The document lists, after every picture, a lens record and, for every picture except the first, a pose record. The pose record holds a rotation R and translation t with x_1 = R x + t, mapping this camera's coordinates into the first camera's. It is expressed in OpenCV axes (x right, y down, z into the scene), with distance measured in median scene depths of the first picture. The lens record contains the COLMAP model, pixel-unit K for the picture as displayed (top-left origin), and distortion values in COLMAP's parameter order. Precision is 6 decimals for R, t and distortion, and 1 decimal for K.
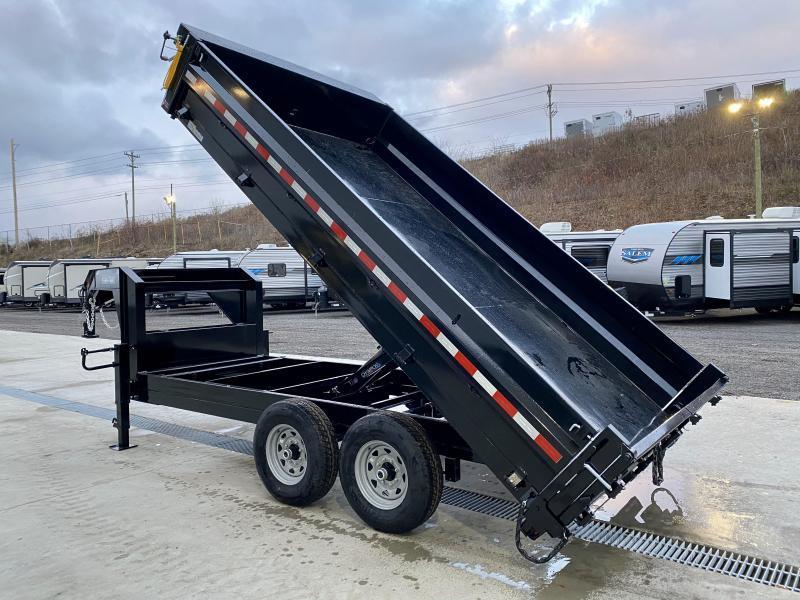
lens RADIAL K [[613.9, 0, 387.5], [0, 613.9, 298.8], [0, 0, 1]] dist [0.008301, 0.001610]
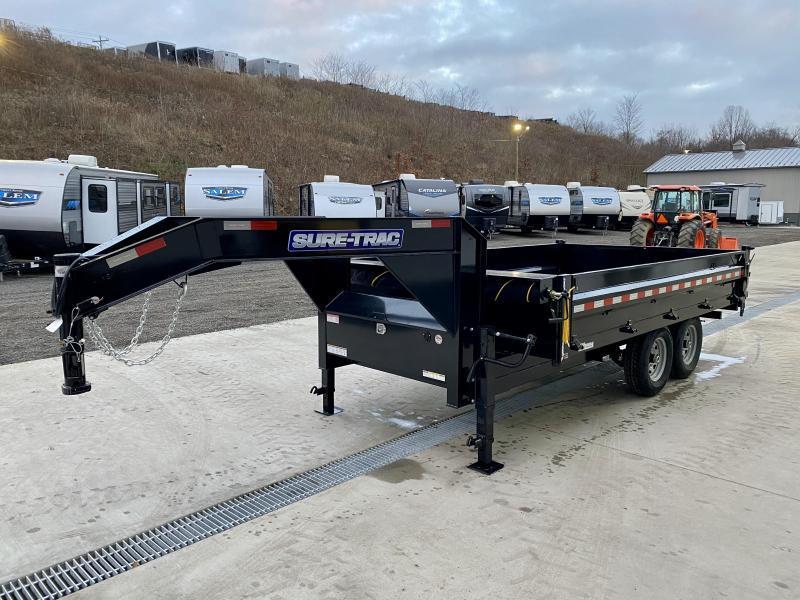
lens RADIAL K [[616.5, 0, 376.7], [0, 616.5, 336.8], [0, 0, 1]] dist [0.004658, 0.006492]
pose [[0.137395, -0.185871, 0.972921, -1.488052], [0.034365, 0.982539, 0.182855, -0.069912], [-0.989920, 0.008311, 0.141383, 1.334548]]
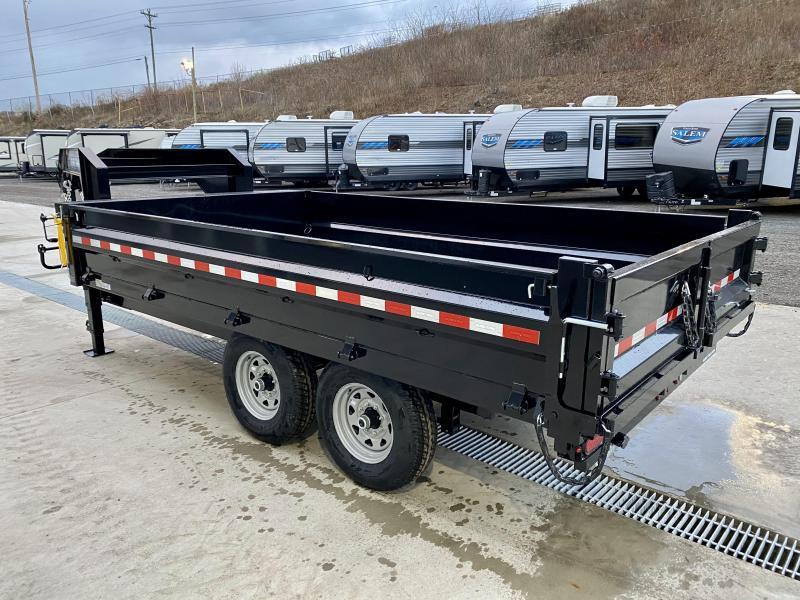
lens RADIAL K [[613.9, 0, 387.5], [0, 613.9, 298.8], [0, 0, 1]] dist [0.008301, 0.001610]
pose [[0.998650, 0.026931, -0.044409, 0.044850], [-0.017538, 0.979693, 0.199733, -0.032985], [0.048886, -0.198684, 0.978844, 0.192236]]
